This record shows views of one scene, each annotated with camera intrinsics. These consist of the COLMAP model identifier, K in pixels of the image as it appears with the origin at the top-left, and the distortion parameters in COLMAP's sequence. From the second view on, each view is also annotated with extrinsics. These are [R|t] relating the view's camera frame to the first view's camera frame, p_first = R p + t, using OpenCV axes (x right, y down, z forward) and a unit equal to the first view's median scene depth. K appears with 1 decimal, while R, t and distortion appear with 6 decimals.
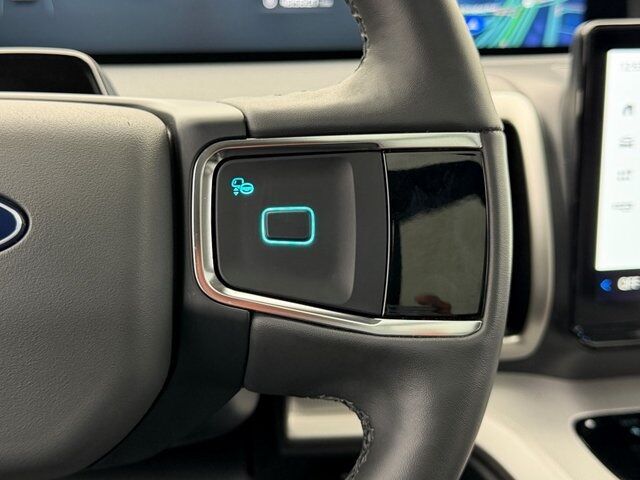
lens RADIAL K [[873.3, 0, 320.0], [0, 873.3, 240.0], [0, 0, 1]] dist [0.009299, 0.005133]
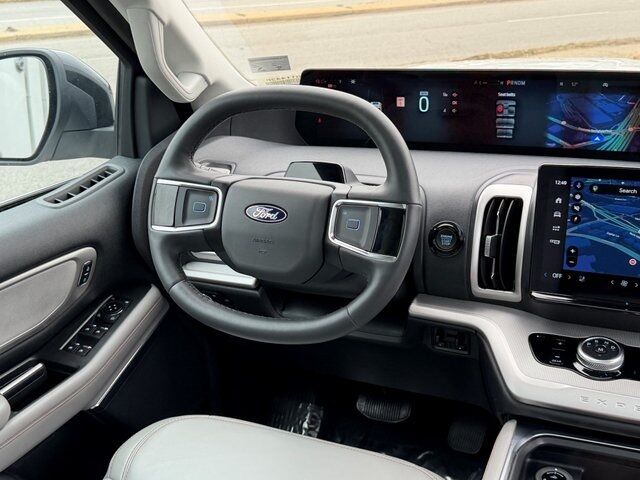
lens RADIAL K [[773.4, 0, 320.0], [0, 773.4, 240.0], [0, 0, 1]] dist [0.078538, -0.016618]
pose [[0.836408, 0.137817, -0.530498, 0.883170], [-0.138243, 0.989625, 0.039132, -0.032768], [0.530387, 0.040607, 0.846783, -1.017034]]
